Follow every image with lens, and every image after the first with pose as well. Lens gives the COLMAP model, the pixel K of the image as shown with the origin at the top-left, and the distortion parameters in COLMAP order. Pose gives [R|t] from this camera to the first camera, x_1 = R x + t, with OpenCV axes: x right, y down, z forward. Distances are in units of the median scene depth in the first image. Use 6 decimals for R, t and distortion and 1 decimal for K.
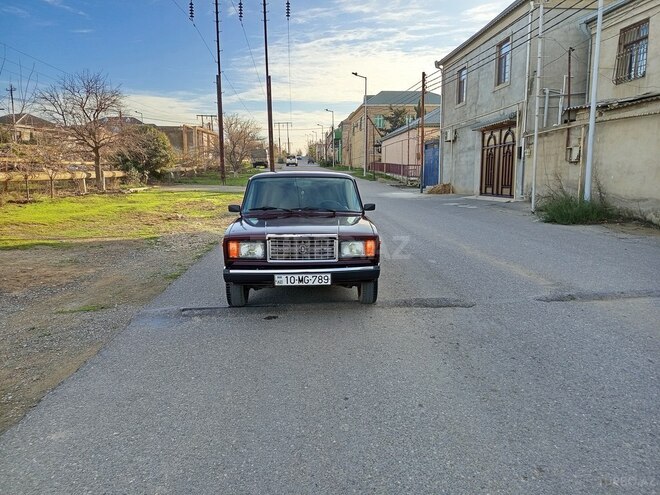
lens RADIAL K [[452.9, 0, 329.7], [0, 452.9, 249.1], [0, 0, 1]] dist [0.066488, -0.076349]
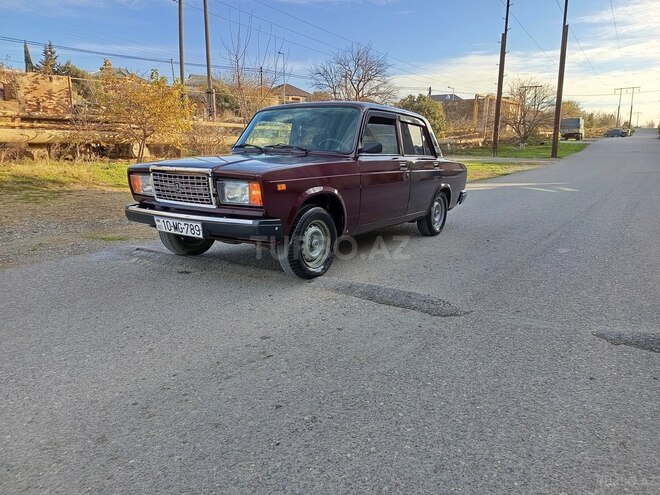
lens RADIAL K [[456.9, 0, 330.1], [0, 456.9, 248.1], [0, 0, 1]] dist [0.054676, -0.057486]
pose [[0.792463, 0.135085, -0.594772, 0.183506], [-0.108003, 0.990834, 0.081138, 0.003441], [0.600281, -0.000062, 0.799789, 0.156292]]
